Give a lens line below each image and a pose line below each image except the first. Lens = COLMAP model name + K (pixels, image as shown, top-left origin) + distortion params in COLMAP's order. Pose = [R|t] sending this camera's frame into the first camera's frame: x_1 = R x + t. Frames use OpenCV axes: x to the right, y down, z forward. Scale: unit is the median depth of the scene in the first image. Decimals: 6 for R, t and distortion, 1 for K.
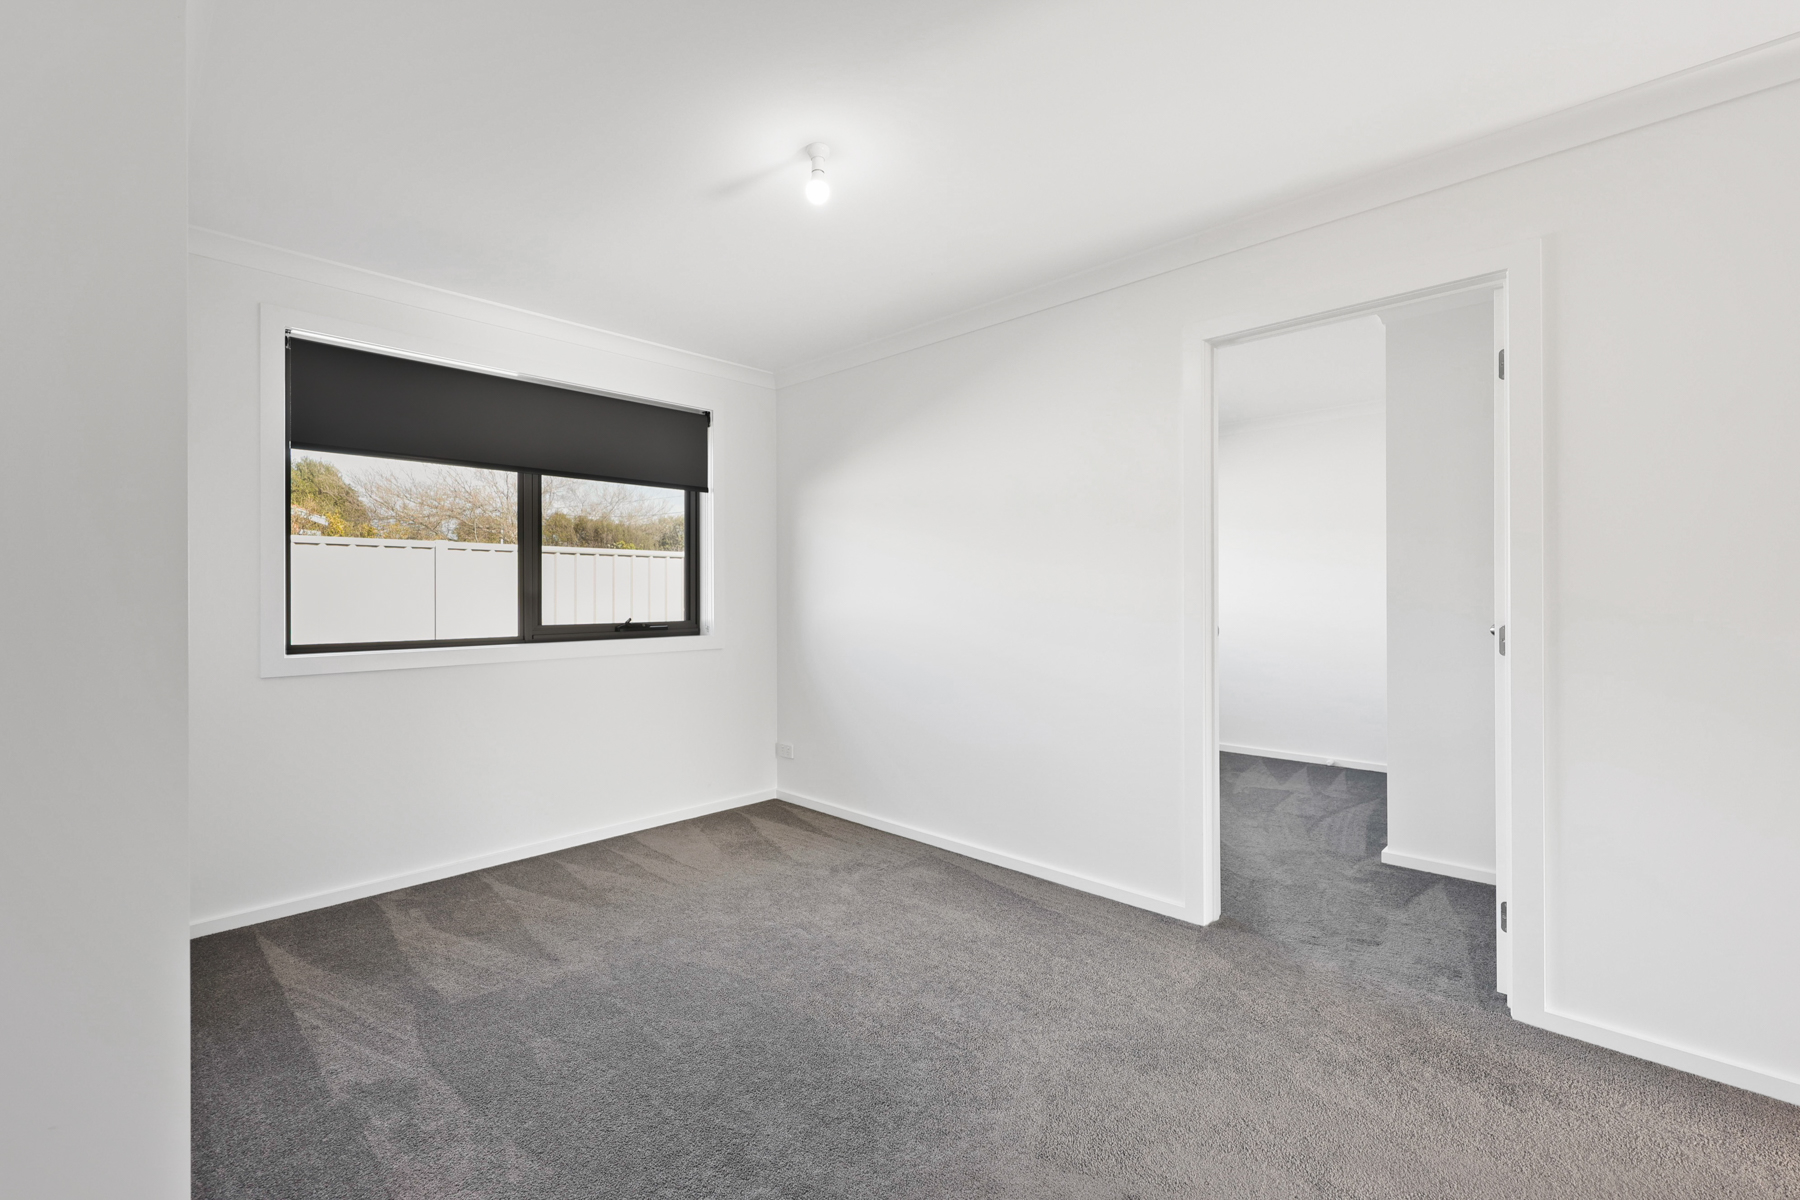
lens RADIAL K [[755.1, 0, 897.0], [0, 755.1, 591.8], [0, 0, 1]] dist [-0.000676, 0.000096]
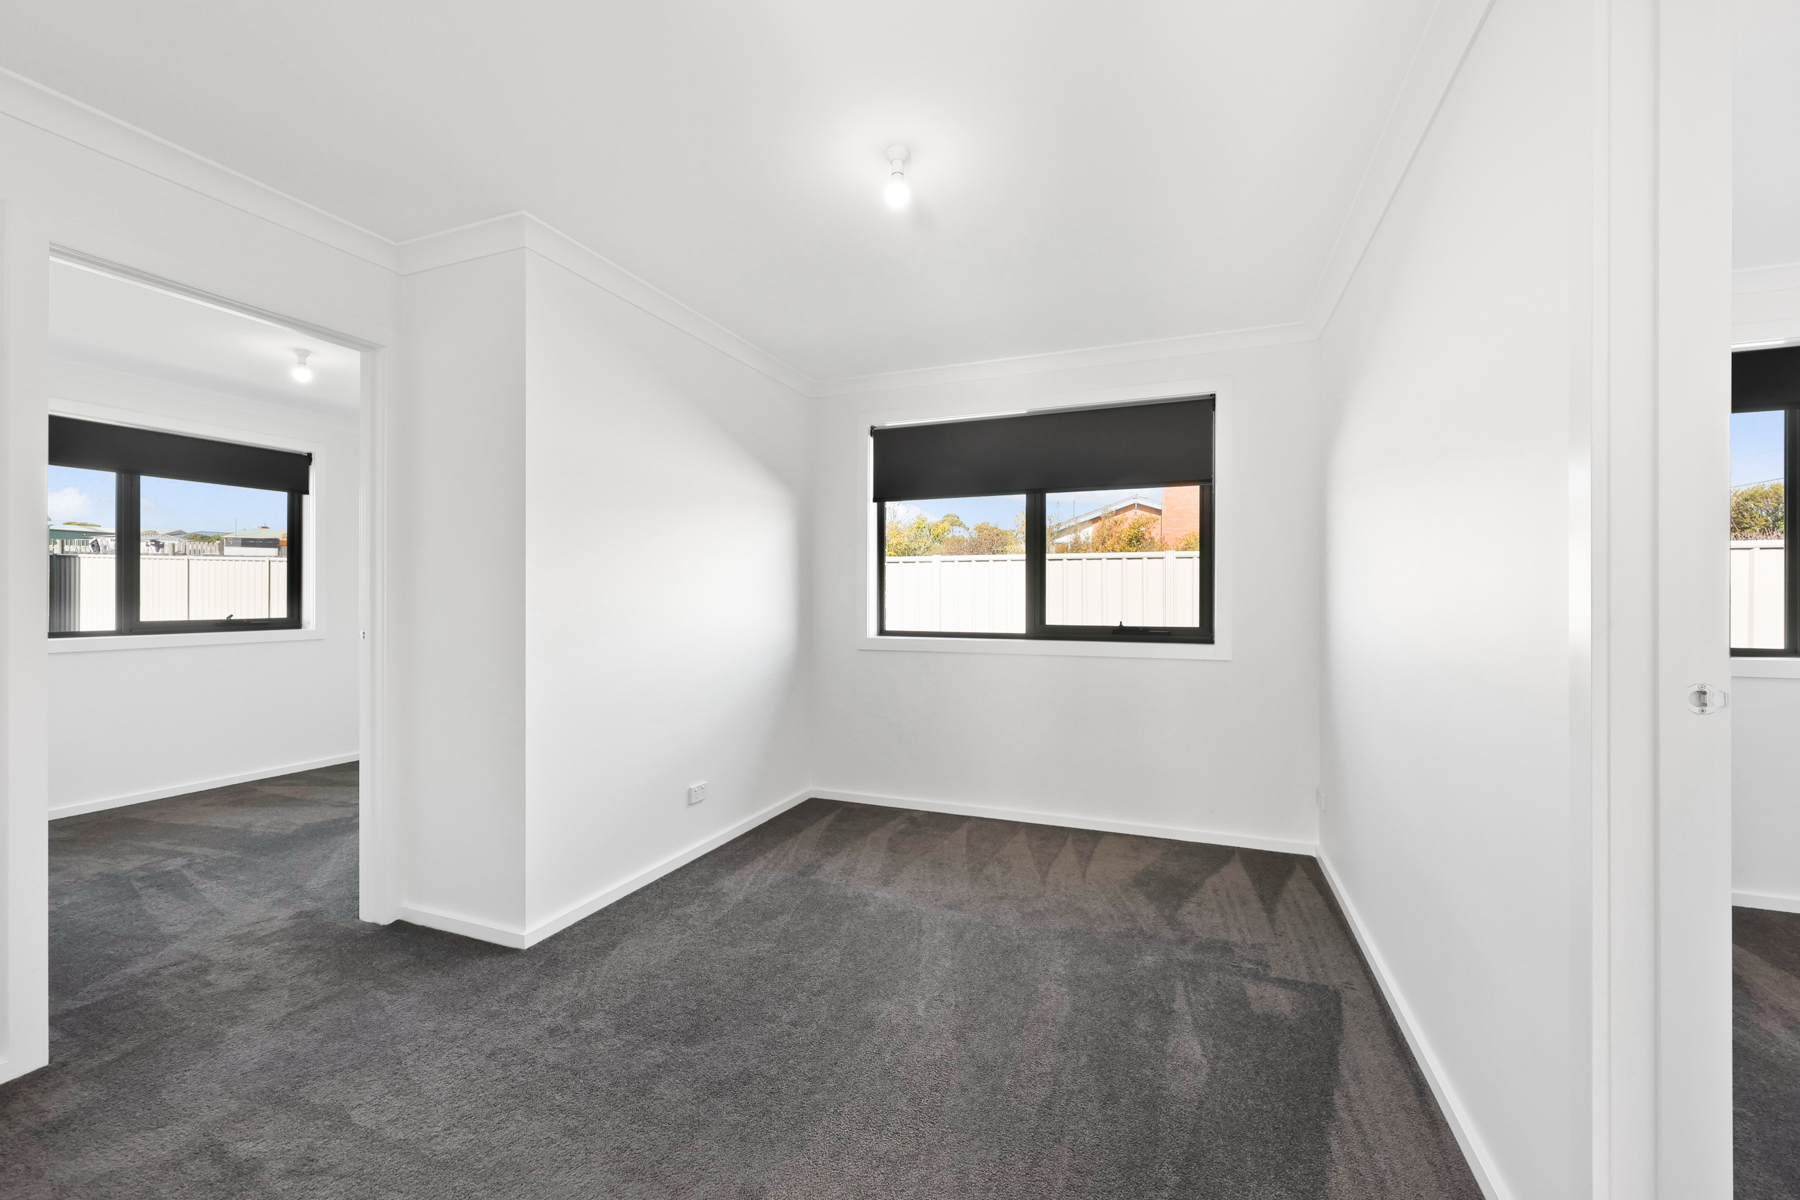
lens RADIAL K [[727.6, 0, 893.2], [0, 727.6, 595.6], [0, 0, 1]] dist [-0.001230, 0.000183]
pose [[0.382093, -0.000898, -0.924123, 0.487309], [-0.001772, 0.999997, -0.001704, 0.002993], [0.924122, 0.002289, 0.382090, 0.391036]]
